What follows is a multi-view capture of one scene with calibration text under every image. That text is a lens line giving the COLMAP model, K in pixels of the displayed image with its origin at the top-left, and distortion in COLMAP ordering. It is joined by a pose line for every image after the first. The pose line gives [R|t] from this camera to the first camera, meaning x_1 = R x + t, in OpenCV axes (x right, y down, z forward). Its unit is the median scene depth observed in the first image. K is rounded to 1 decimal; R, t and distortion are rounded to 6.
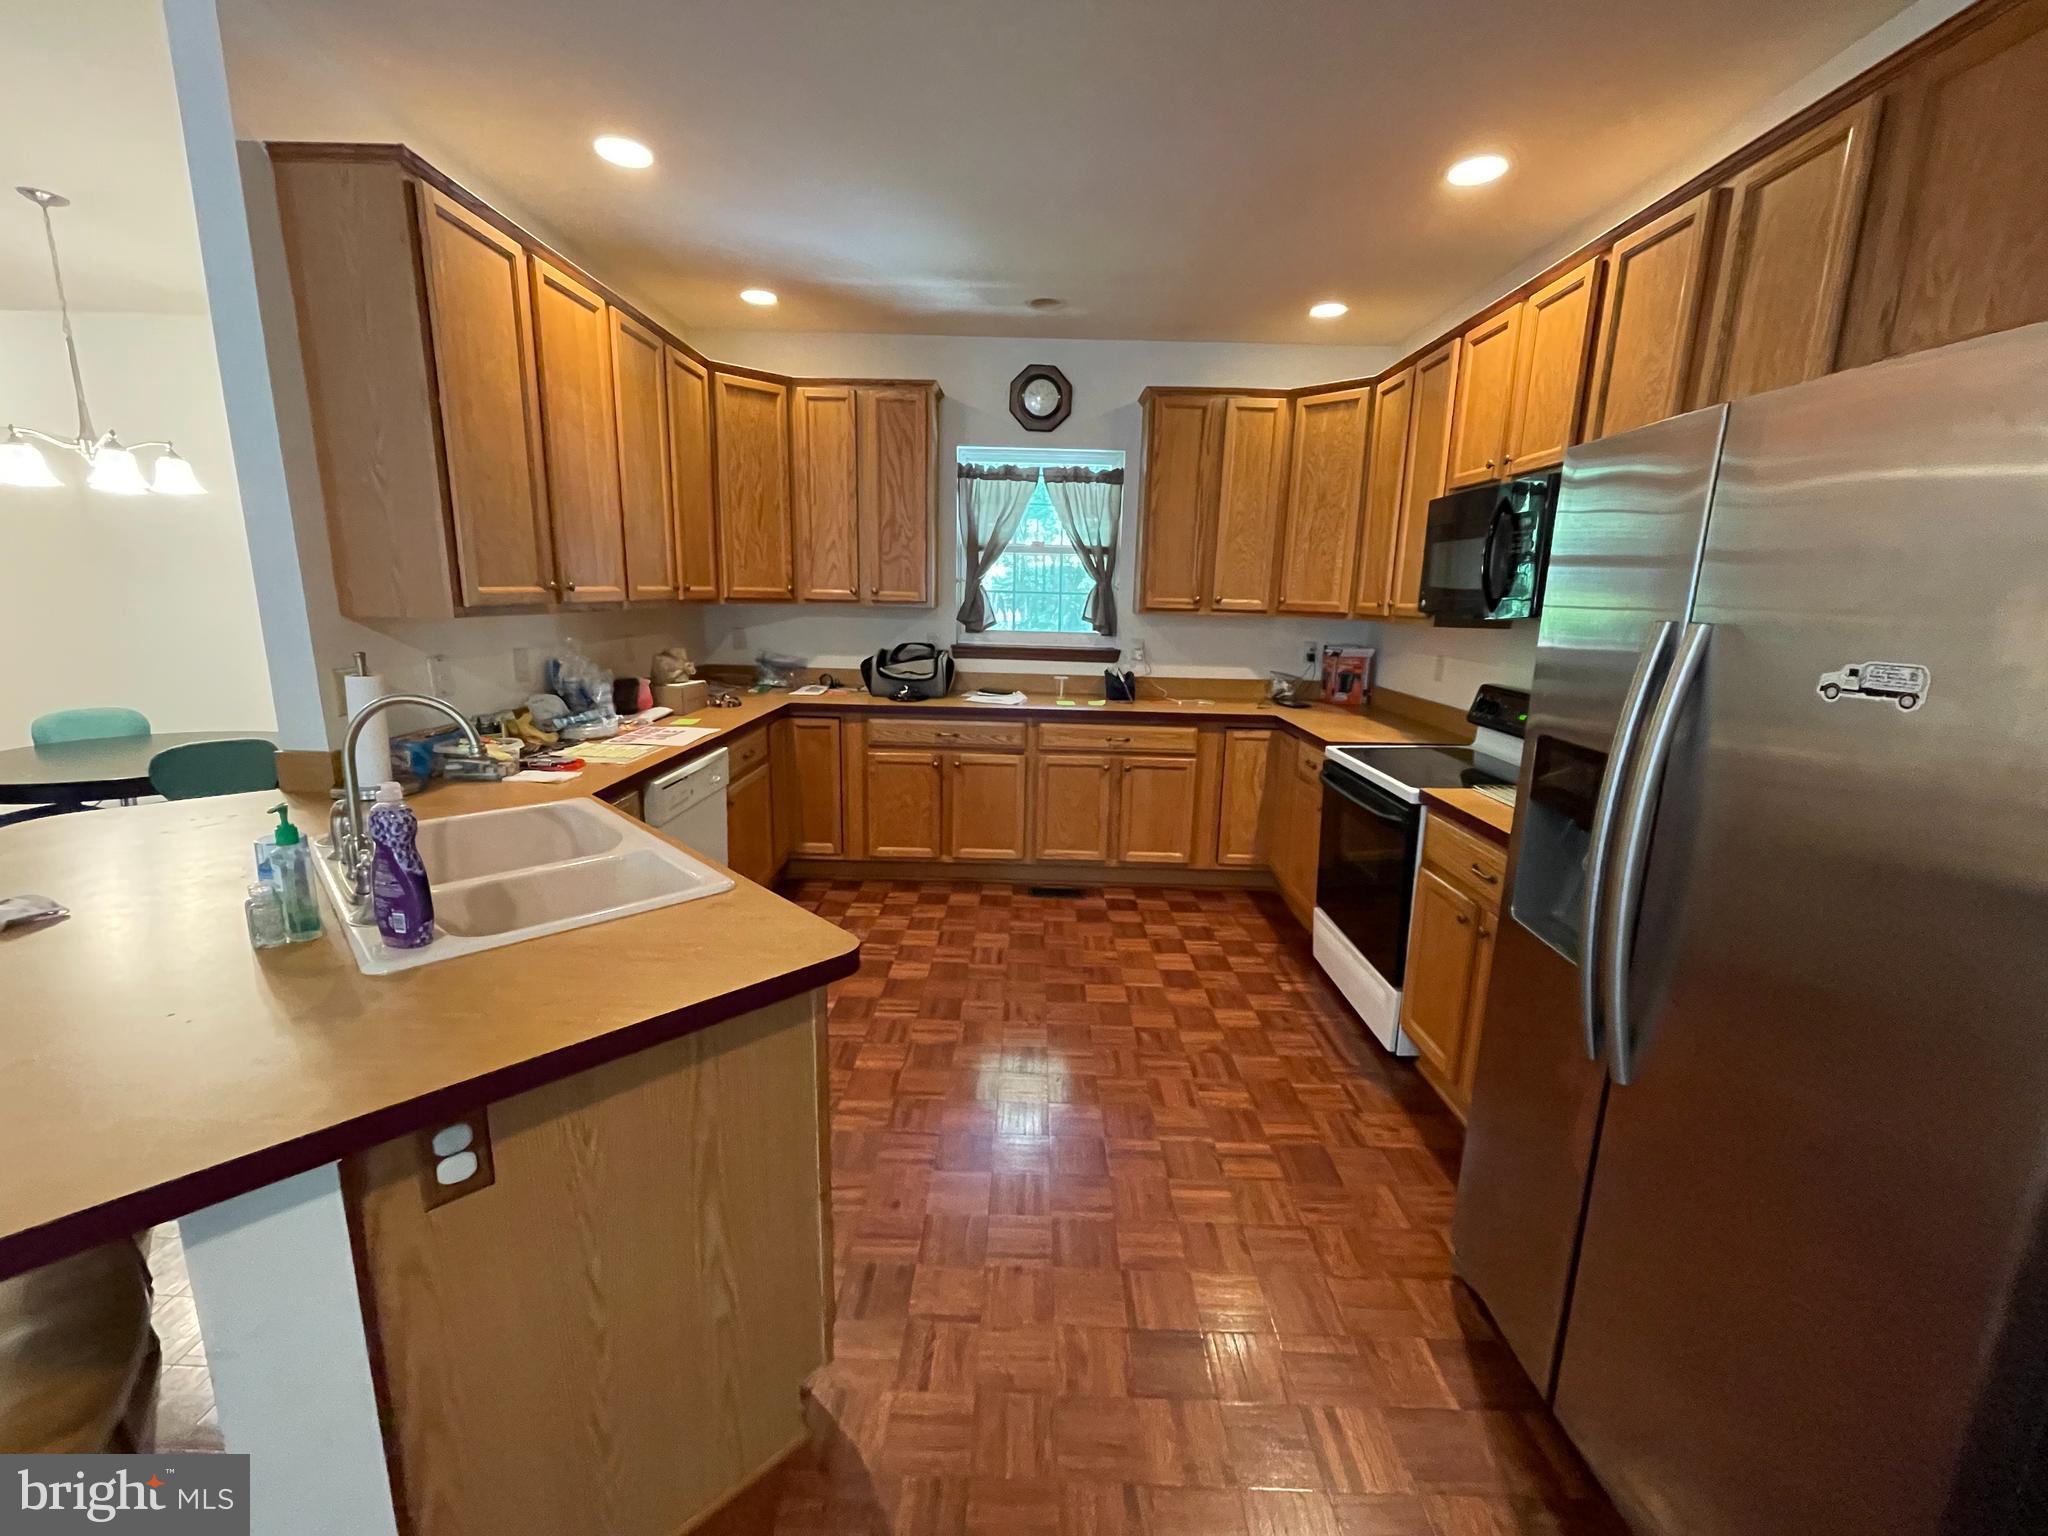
lens RADIAL K [[835.3, 0, 1021.6], [0, 835.3, 755.7], [0, 0, 1]] dist [0.002919, -0.000791]
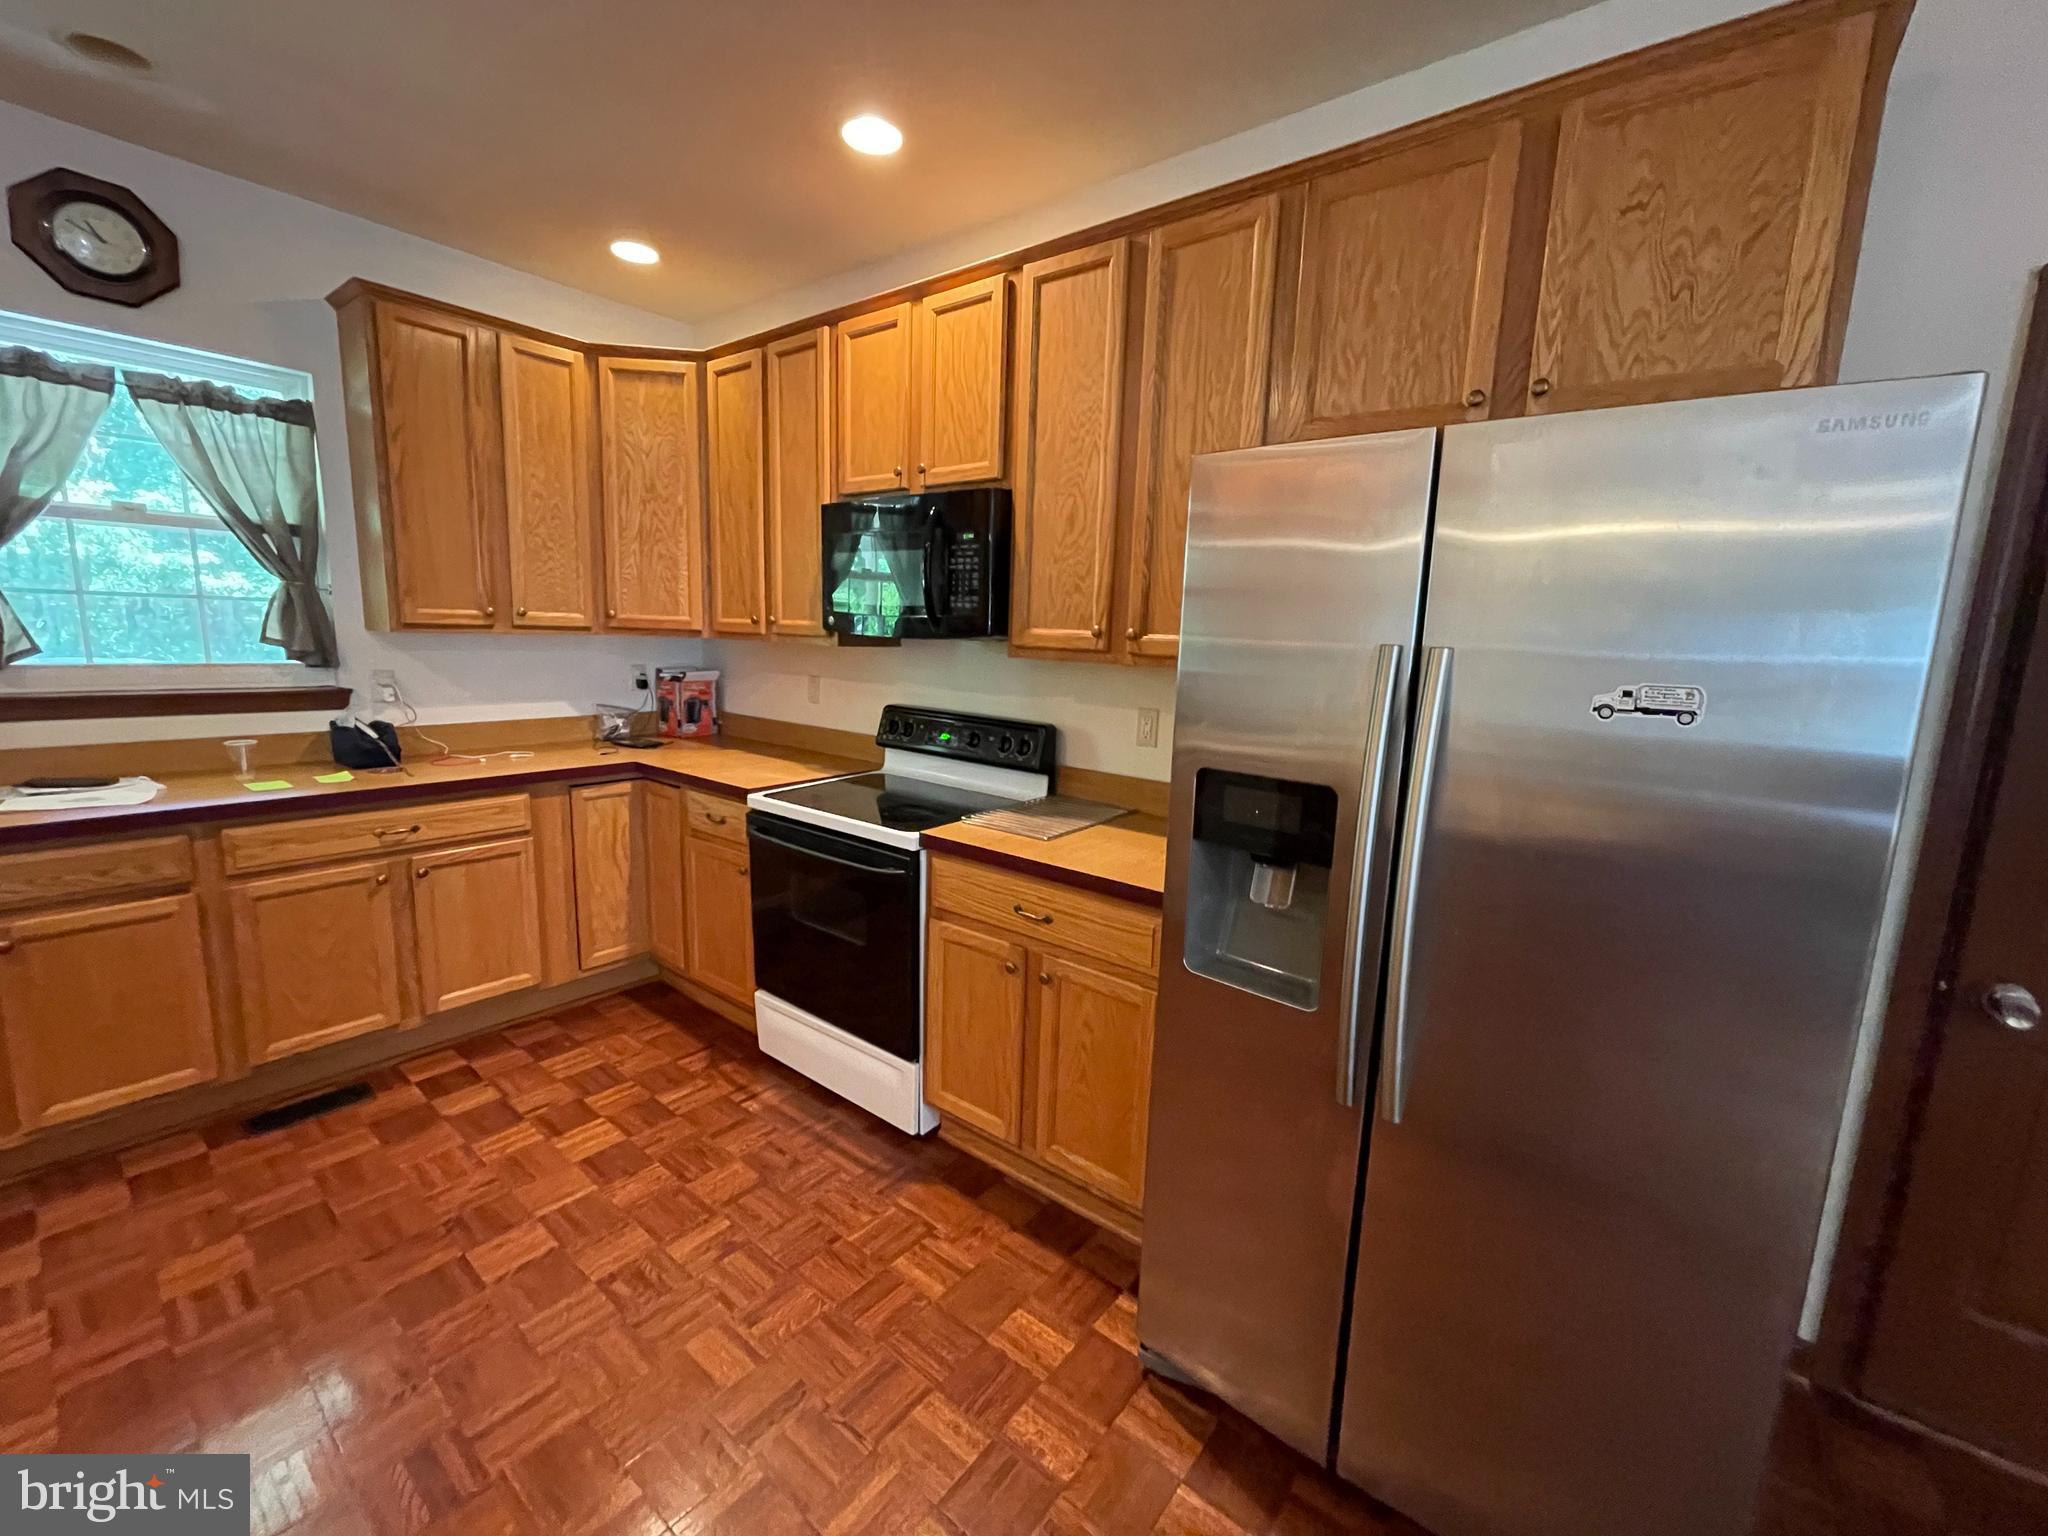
lens RADIAL K [[835.3, 0, 1029.2], [0, 835.3, 756.7], [0, 0, 1]] dist [0.002919, -0.000791]
pose [[0.611246, -0.123950, 0.781674, -0.087905], [0.134775, 0.989536, 0.051520, -0.047558], [-0.779881, 0.073859, 0.621555, 0.249850]]
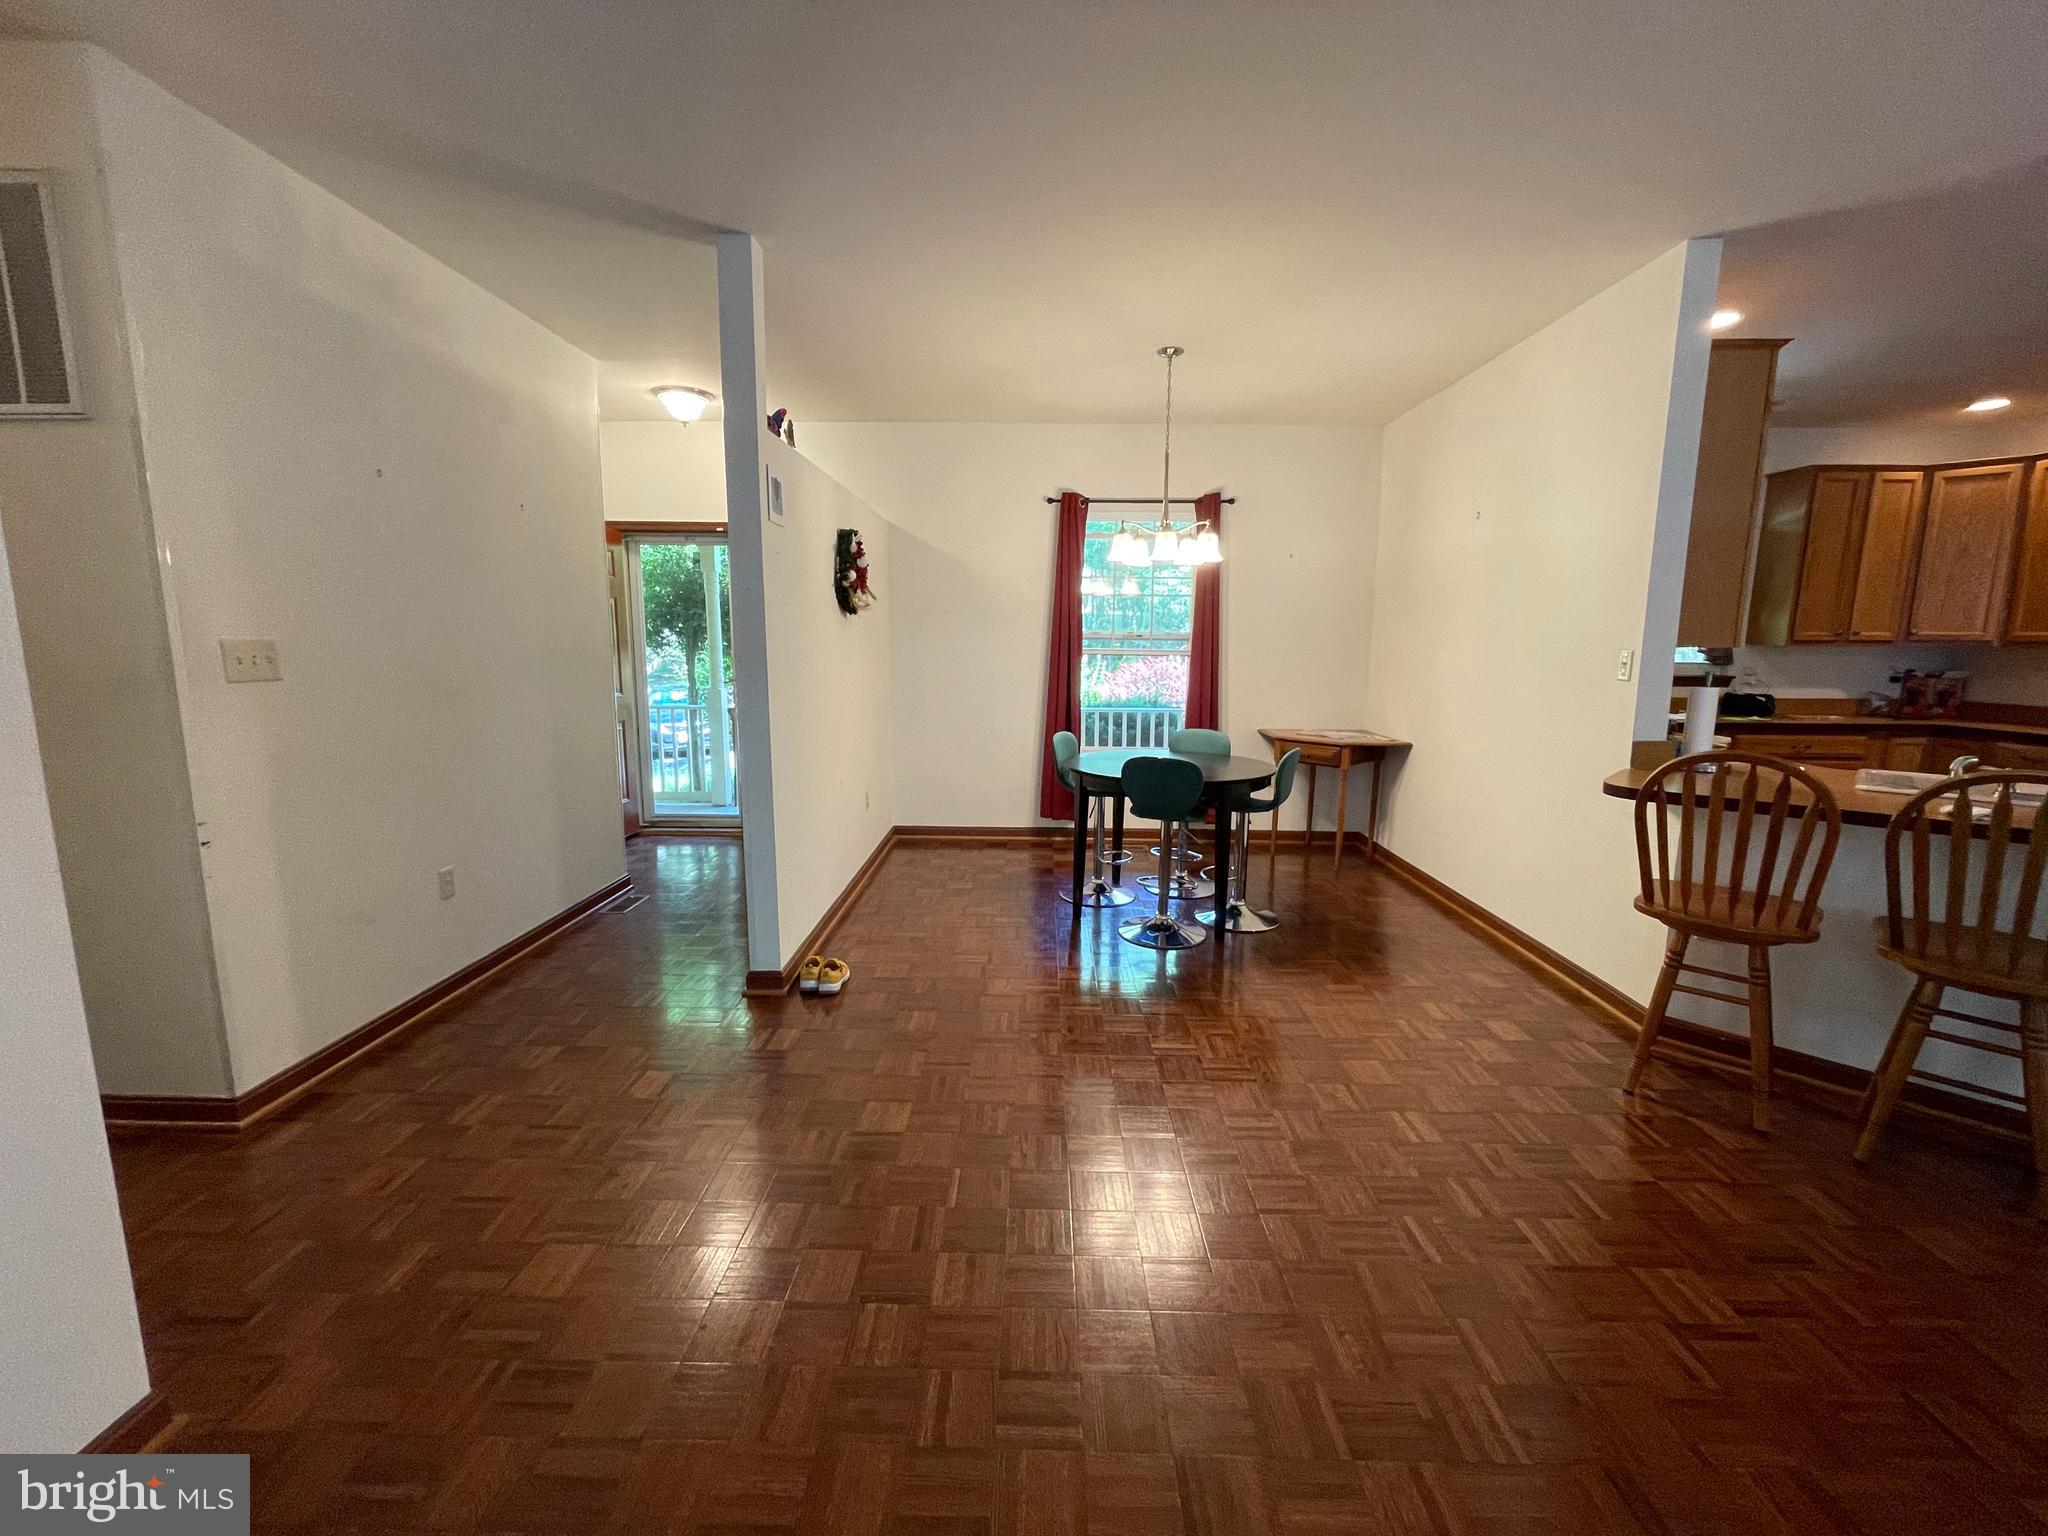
lens RADIAL K [[835.3, 0, 1026.5], [0, 835.3, 758.2], [0, 0, 1]] dist [0.002919, -0.000791]
pose [[0.999827, -0.018574, -0.000351, -1.129473], [0.018526, 0.998290, -0.055437, 0.049090], [0.001381, 0.055421, 0.998462, -0.251215]]
